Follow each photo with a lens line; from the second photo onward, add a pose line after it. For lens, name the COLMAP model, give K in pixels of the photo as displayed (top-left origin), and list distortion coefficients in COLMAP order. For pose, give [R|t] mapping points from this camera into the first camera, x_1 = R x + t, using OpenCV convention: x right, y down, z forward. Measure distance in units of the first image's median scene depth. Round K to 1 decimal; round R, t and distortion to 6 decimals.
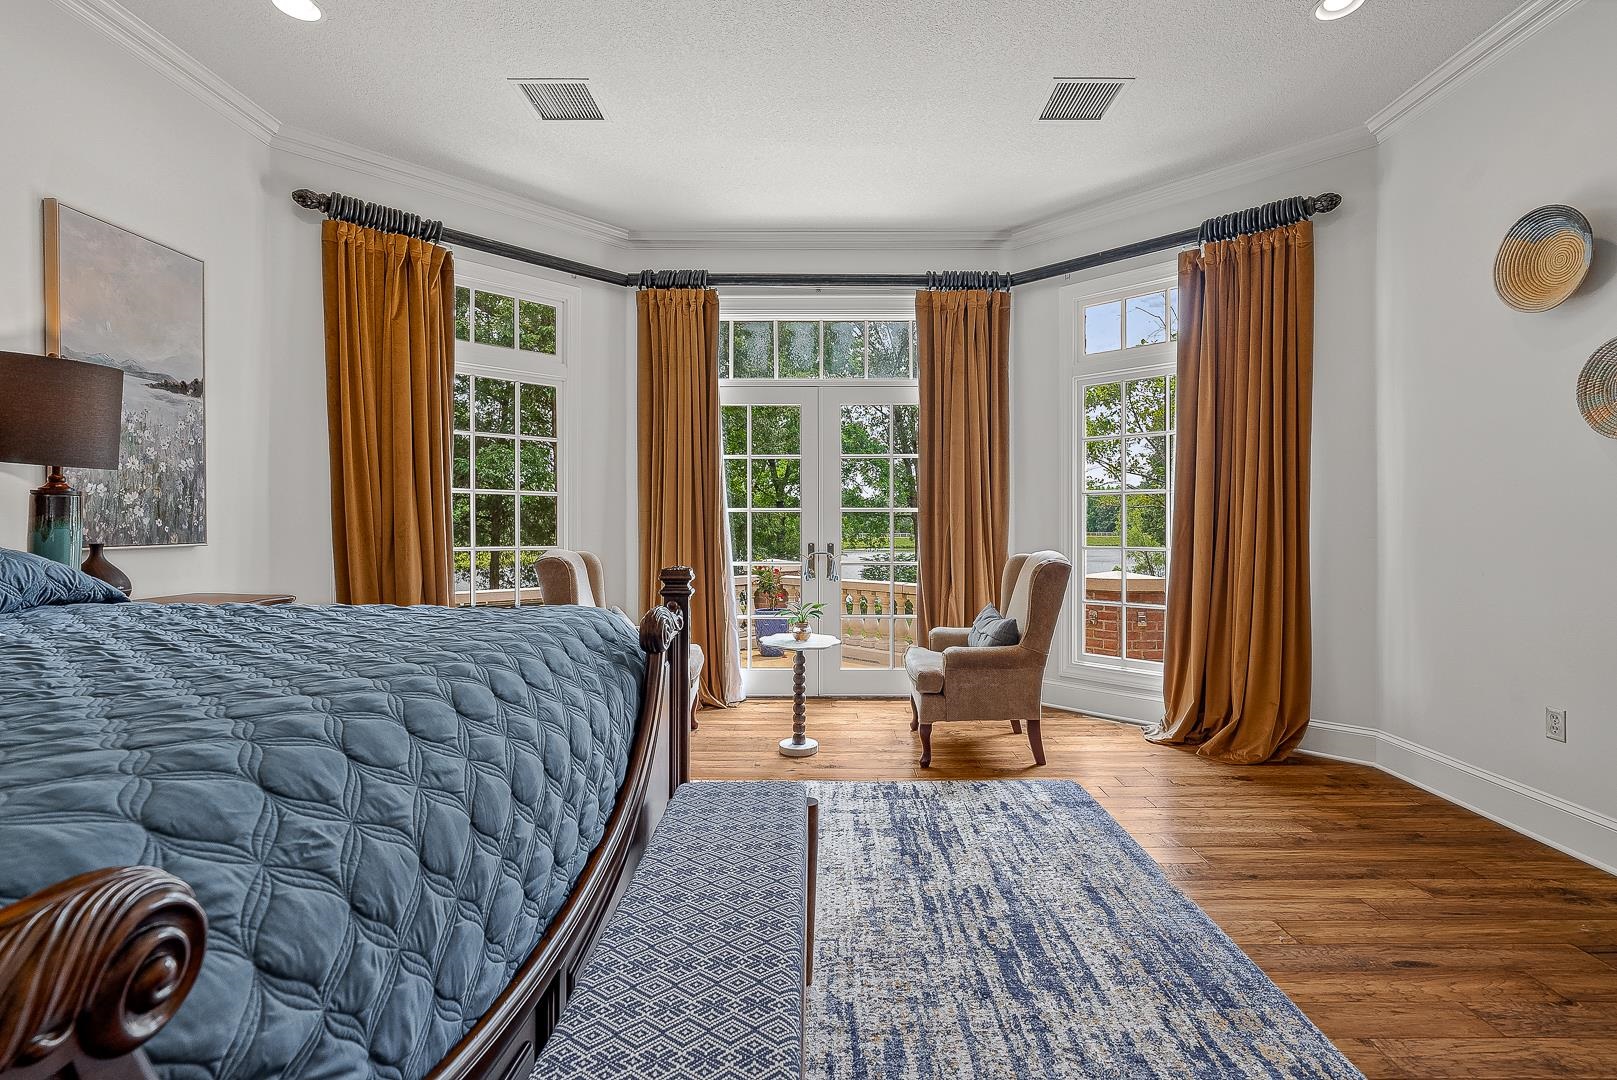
lens RADIAL K [[727.5, 0, 816.7], [0, 727.5, 530.6], [0, 0, 1]] dist [-0.003838, 0.000376]
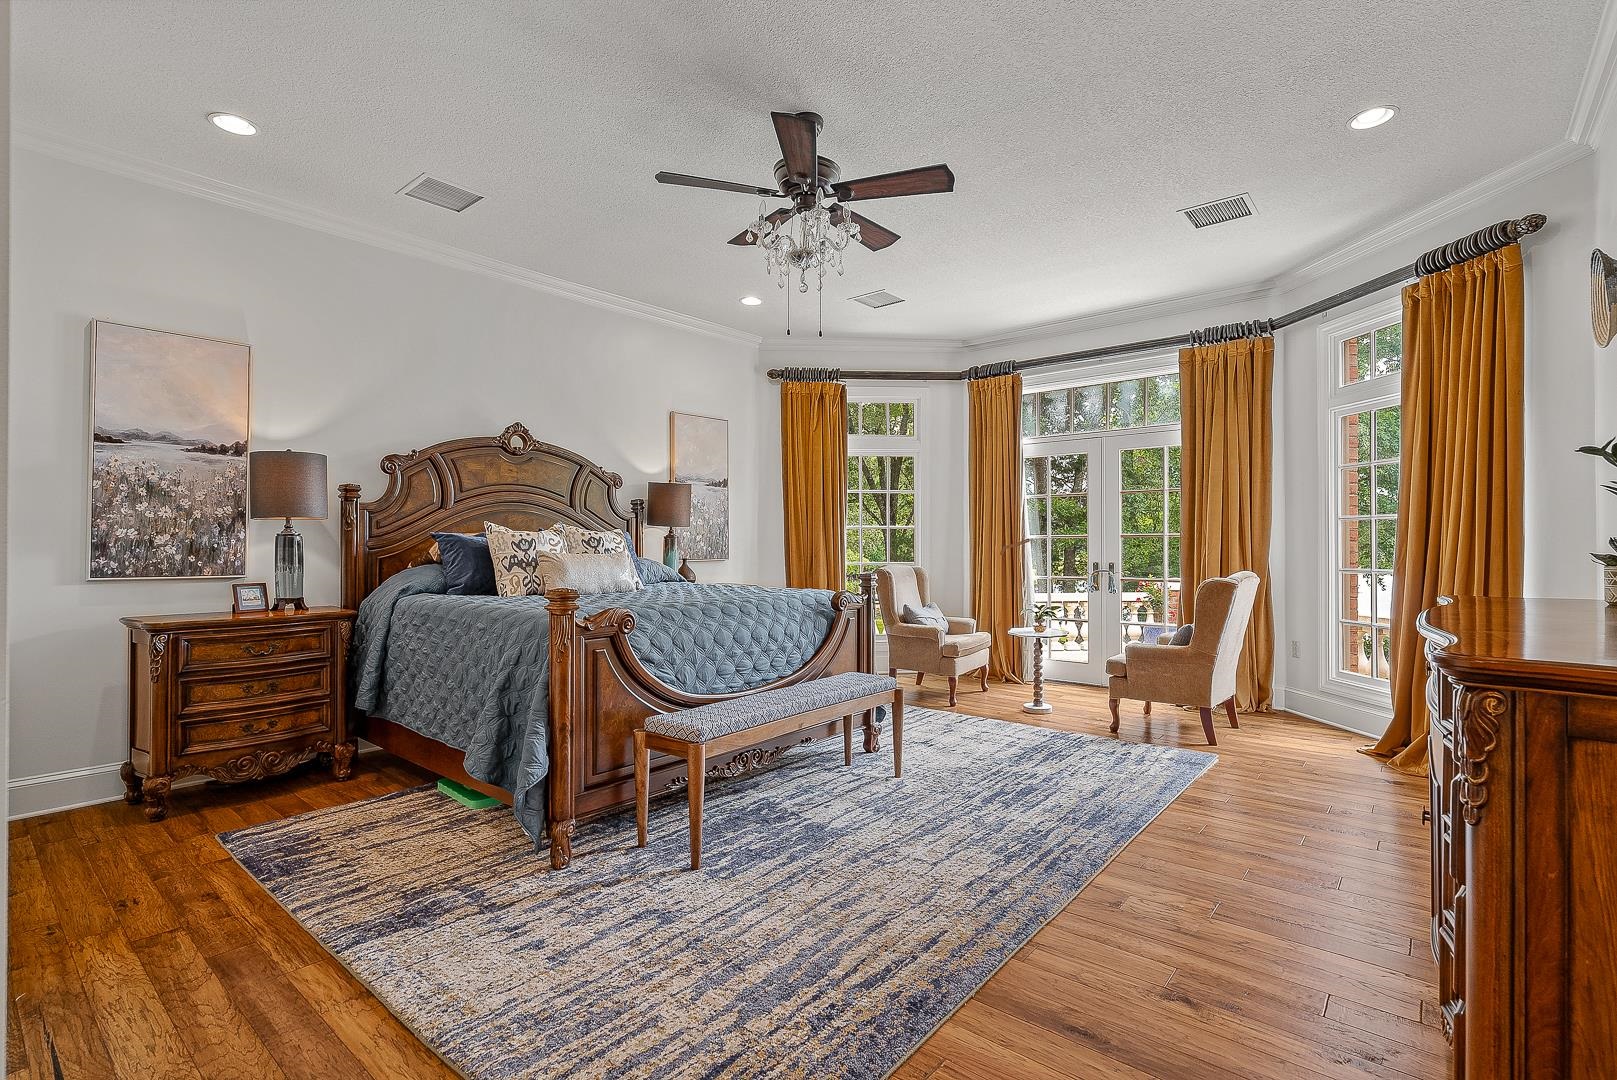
lens RADIAL K [[727.5, 0, 816.7], [0, 727.5, 530.6], [0, 0, 1]] dist [-0.003838, 0.000376]
pose [[0.775971, -0.015030, -0.630589, 0.536728], [0.000469, 0.999730, -0.023251, -0.011265], [0.630768, 0.017747, 0.775768, -0.358882]]
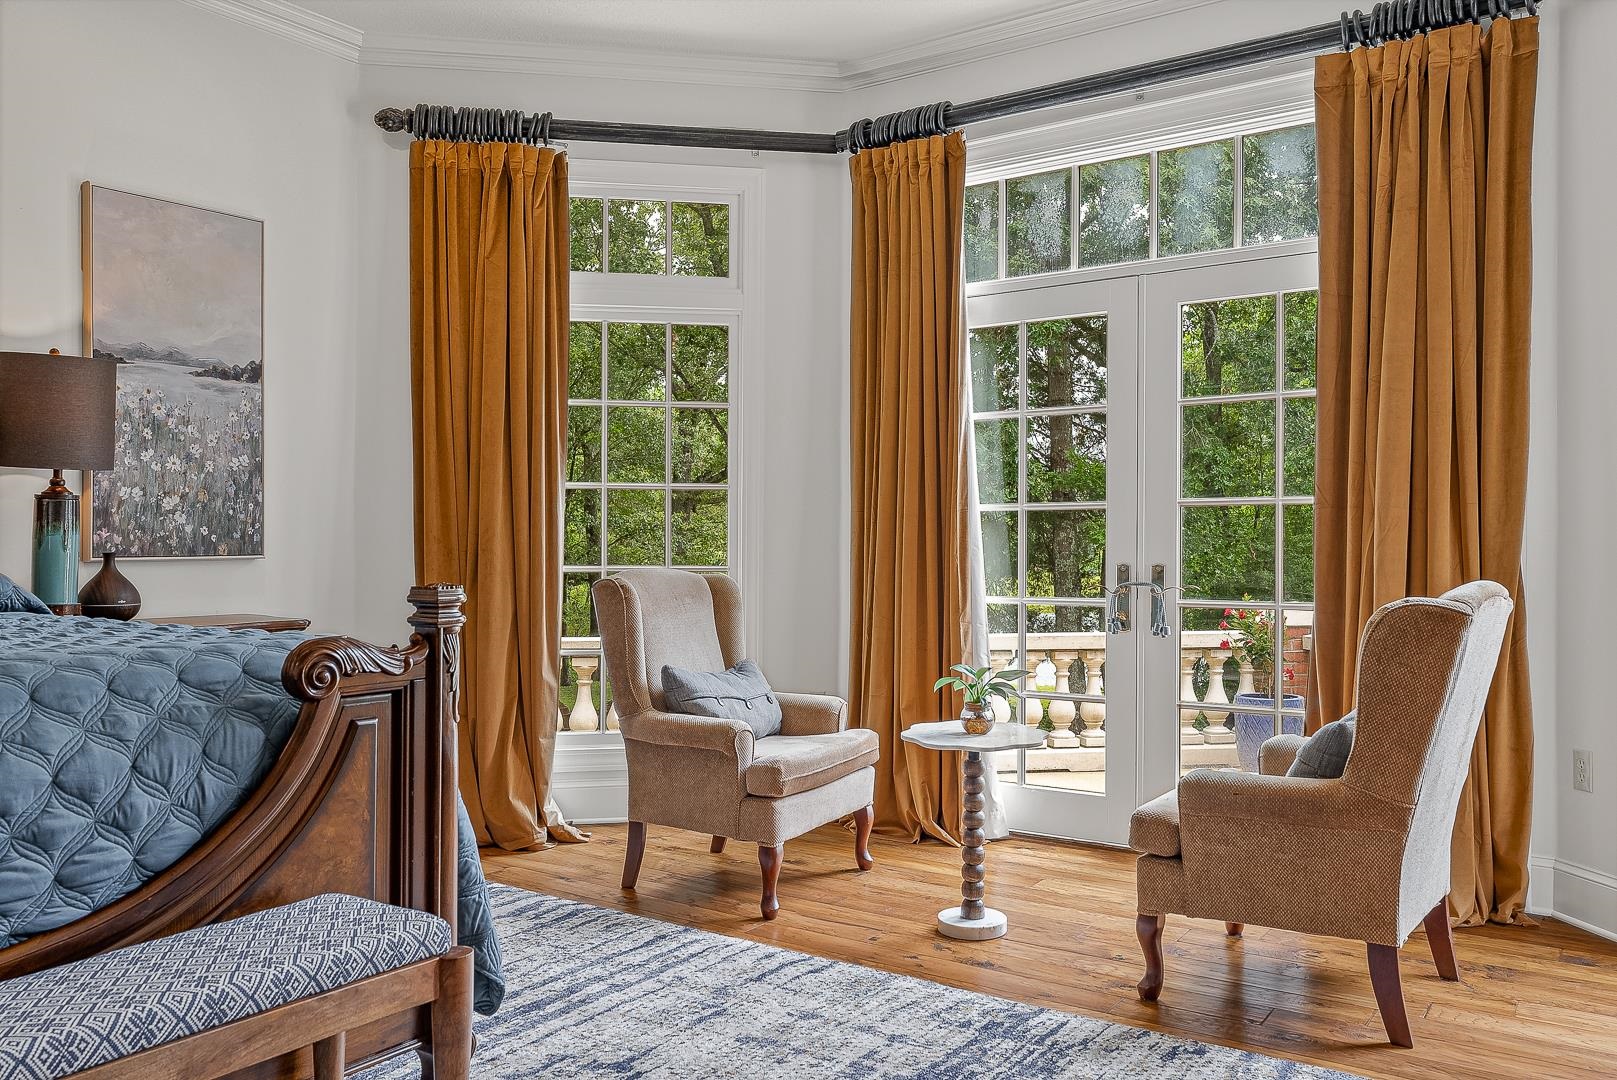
lens RADIAL K [[1247.9, 0, 808.5], [0, 1247.9, 540.0], [0, 0, 1]] dist [0.006506, -0.000258]
pose [[0.830222, -0.004380, -0.557416, 0.414339], [-0.001663, 0.999945, -0.010335, 0.011442], [0.557430, 0.009508, 0.830169, 0.127460]]
